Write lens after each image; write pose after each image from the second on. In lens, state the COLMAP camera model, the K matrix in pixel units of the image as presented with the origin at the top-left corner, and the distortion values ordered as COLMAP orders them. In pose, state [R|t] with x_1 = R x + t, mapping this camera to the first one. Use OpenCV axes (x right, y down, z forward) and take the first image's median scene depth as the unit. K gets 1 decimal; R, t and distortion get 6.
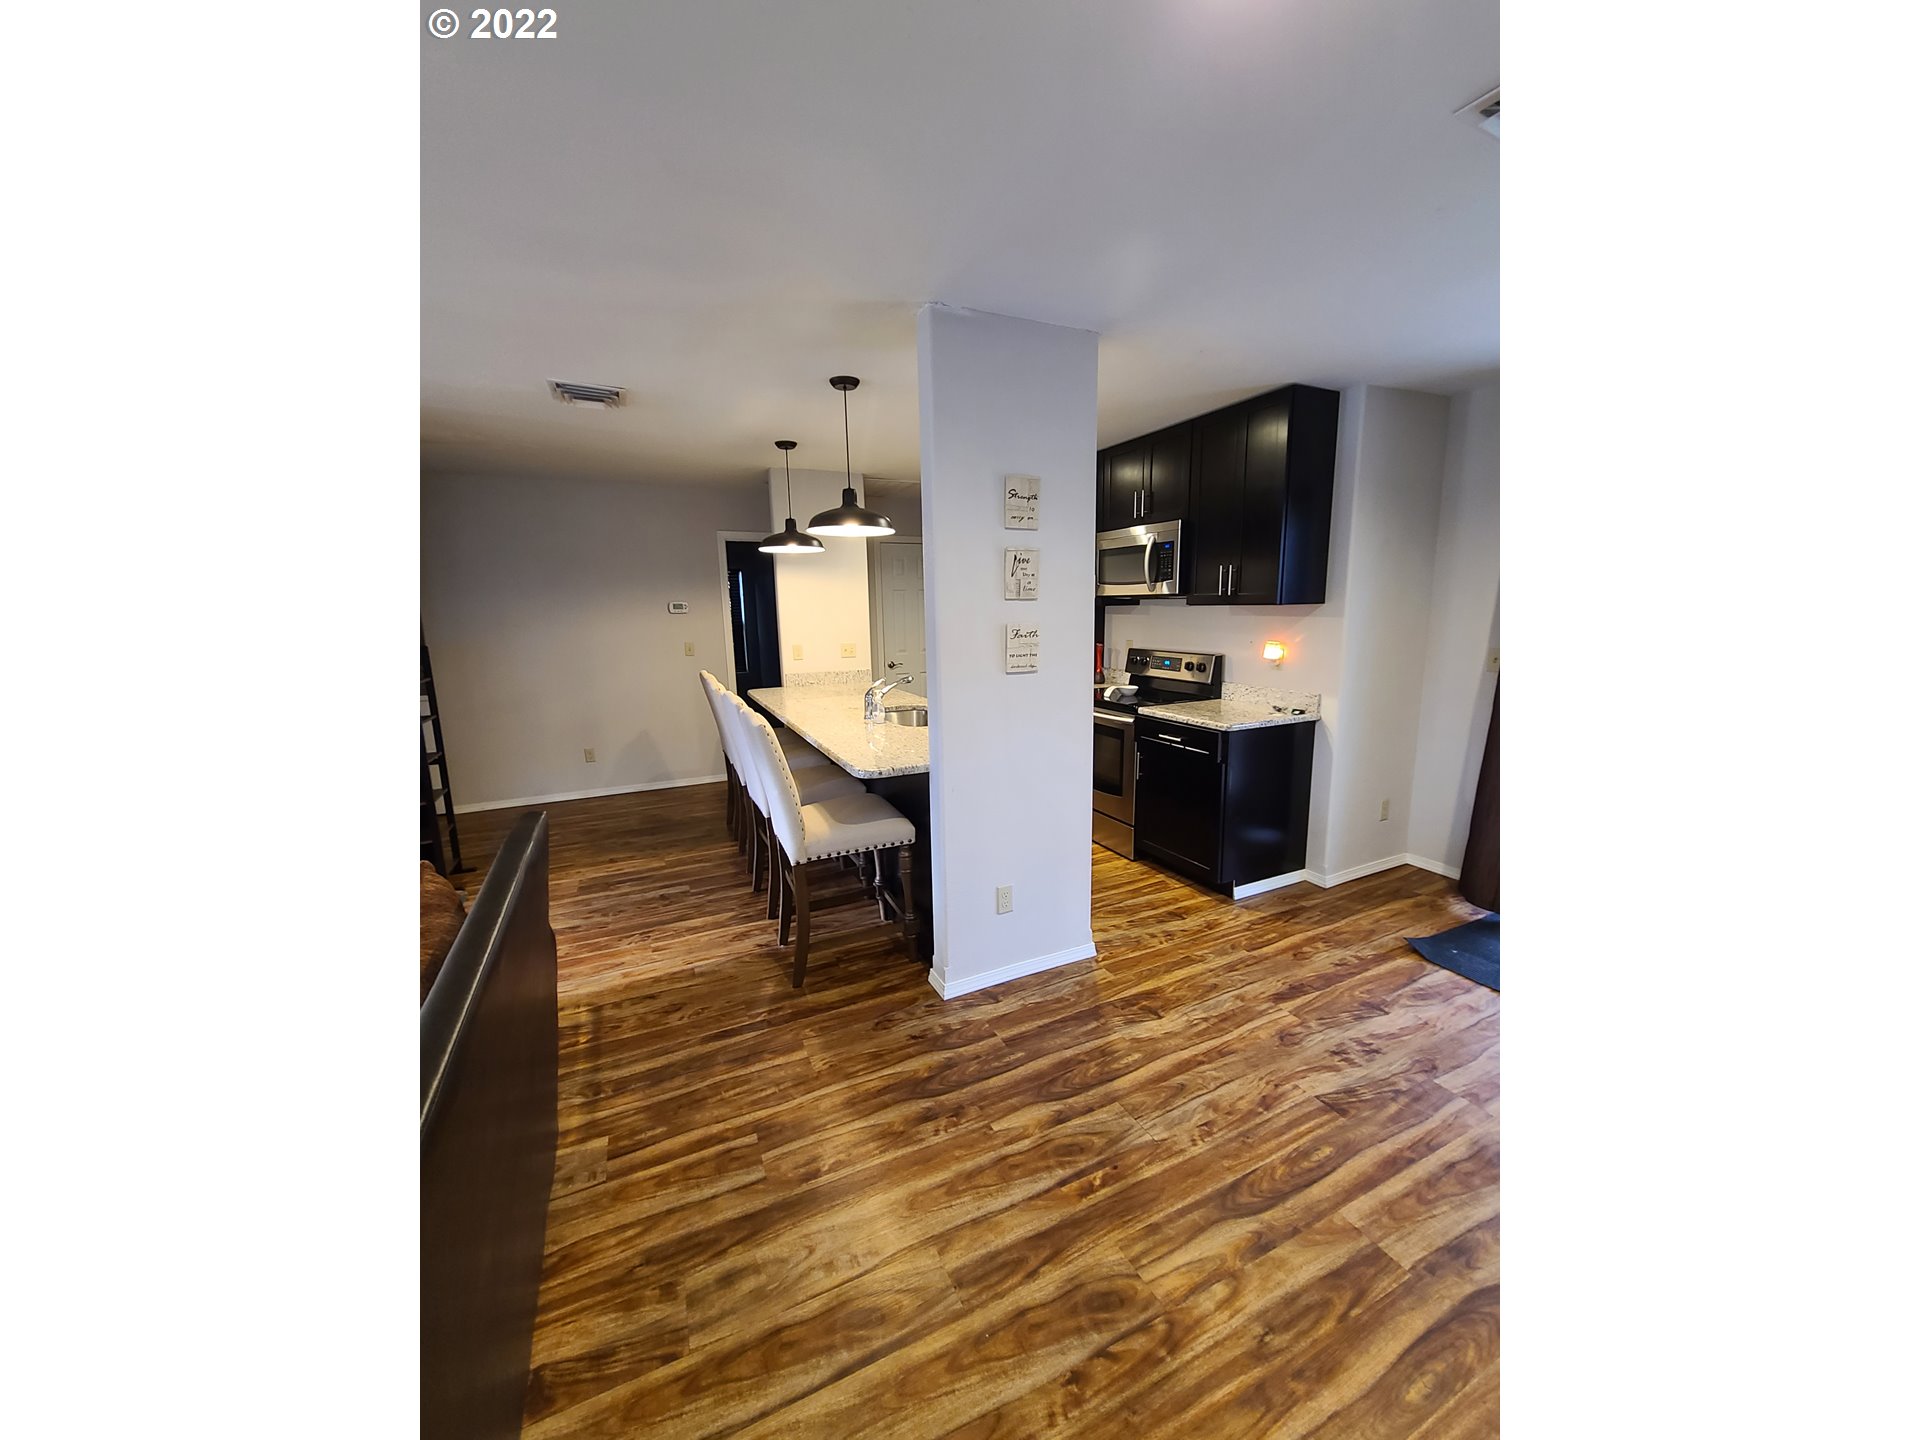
lens RADIAL K [[664.7, 0, 959.4], [0, 664.7, 722.6], [0, 0, 1]] dist [-0.000505, -0.000007]
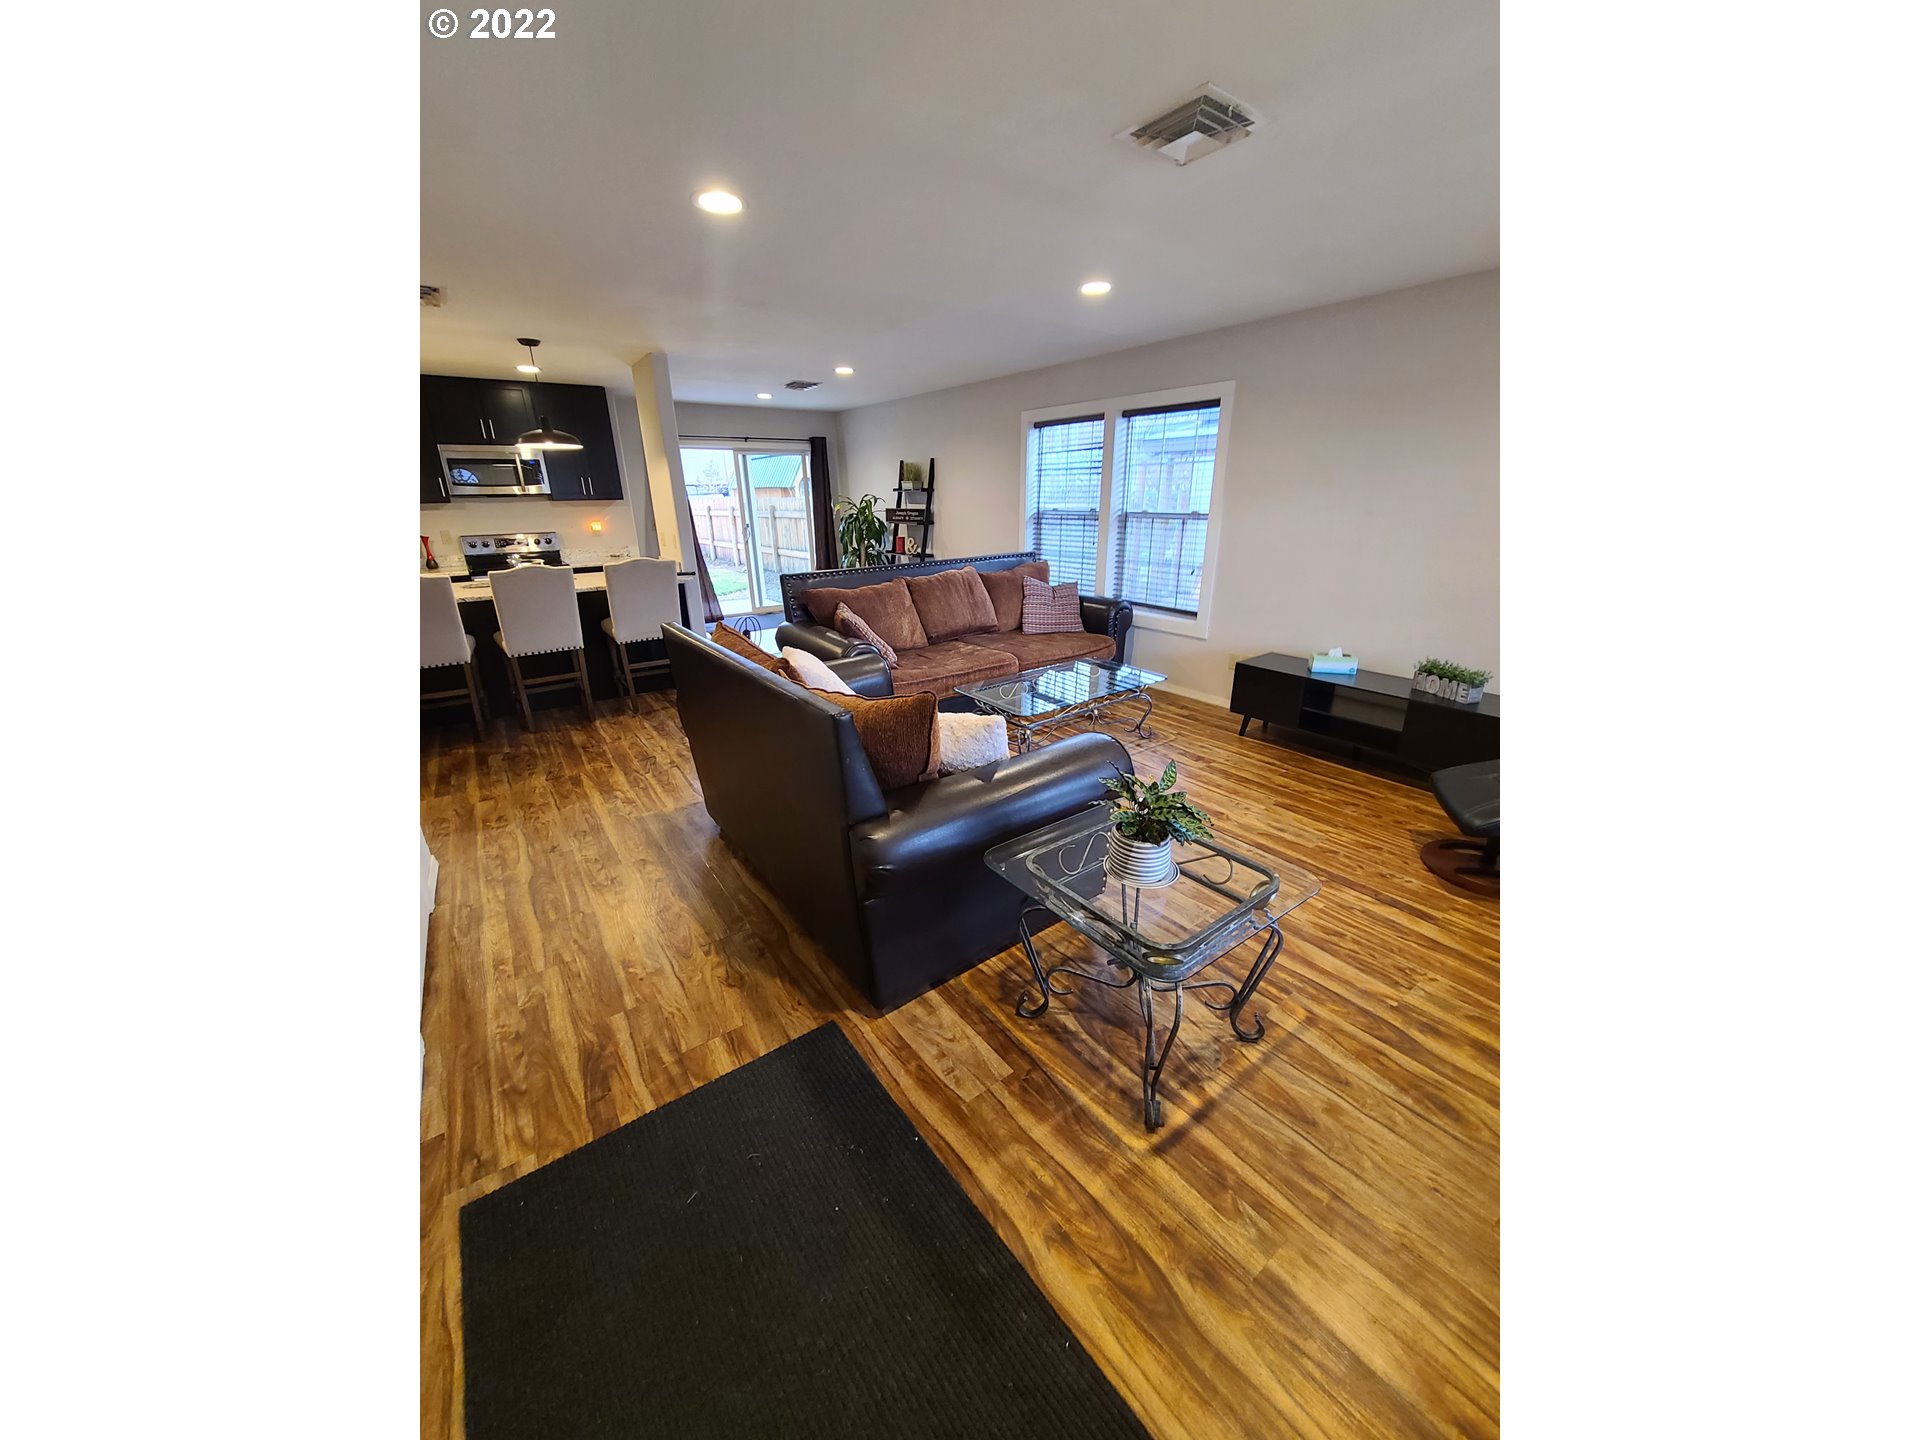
lens RADIAL K [[664.7, 0, 962.4], [0, 664.7, 722.5], [0, 0, 1]] dist [-0.000505, -0.000007]
pose [[-0.169186, -0.308675, 0.936000, -1.642799], [0.187167, 0.922346, 0.338003, -0.039937], [-0.967649, 0.232373, -0.098274, 0.334112]]
